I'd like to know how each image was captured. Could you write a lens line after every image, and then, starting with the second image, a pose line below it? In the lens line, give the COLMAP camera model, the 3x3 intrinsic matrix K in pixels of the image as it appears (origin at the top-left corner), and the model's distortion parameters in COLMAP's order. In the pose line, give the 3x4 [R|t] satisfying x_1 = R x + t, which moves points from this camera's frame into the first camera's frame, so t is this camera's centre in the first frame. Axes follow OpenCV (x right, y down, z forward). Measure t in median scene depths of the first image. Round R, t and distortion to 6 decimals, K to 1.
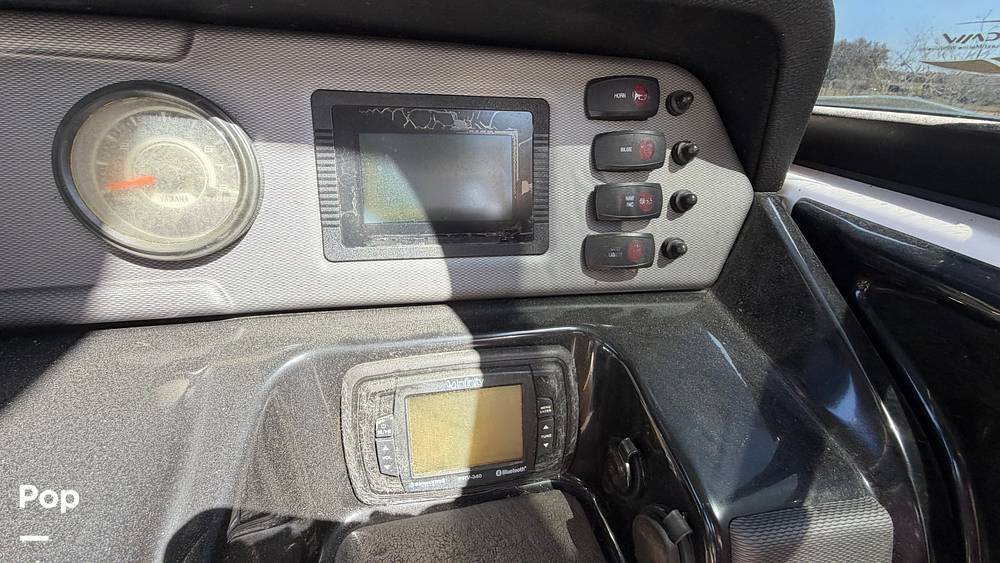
lens RADIAL K [[398.6, 0, 497.2], [0, 398.6, 282.4], [0, 0, 1]] dist [0.000989, 0.000313]
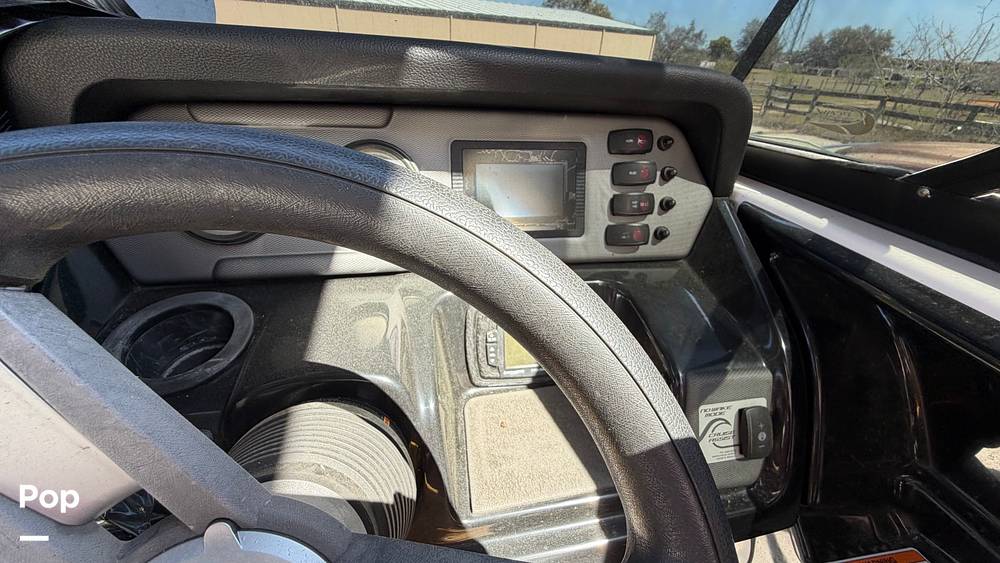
lens RADIAL K [[398.6, 0, 497.2], [0, 398.6, 282.4], [0, 0, 1]] dist [0.000989, 0.000313]
pose [[0.999999, -0.000470, 0.001450, -0.237162], [0.000435, 0.999717, 0.023782, 0.079619], [-0.001461, -0.023781, 0.999716, -0.651080]]
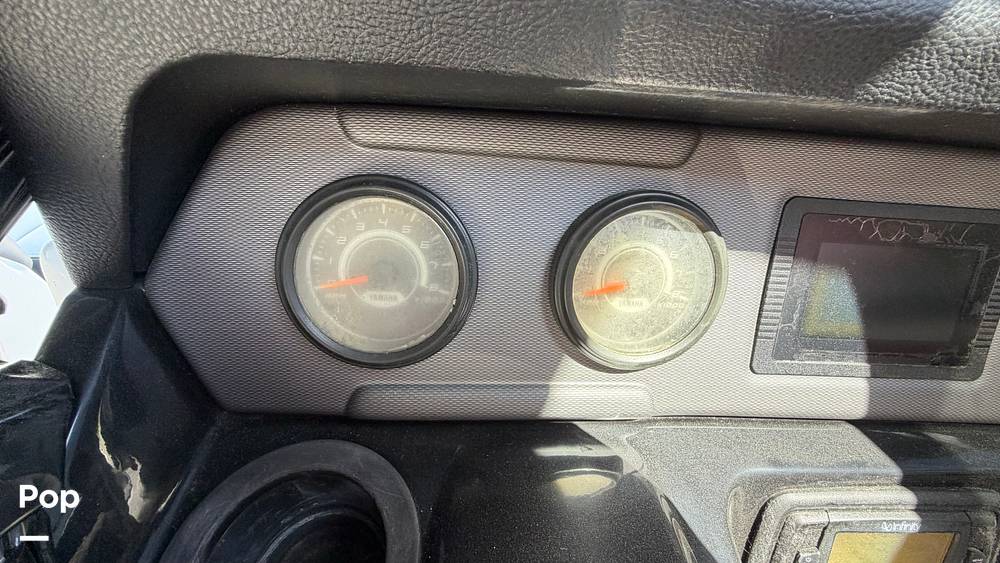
lens RADIAL K [[394.2, 0, 499.5], [0, 394.2, 280.6], [0, 0, 1]] dist [0.000325, -0.000011]
pose [[0.988333, 0.102809, -0.112376, -0.874664], [-0.097586, 0.993917, 0.051047, -0.241774], [0.116940, -0.039486, 0.992354, 0.022314]]
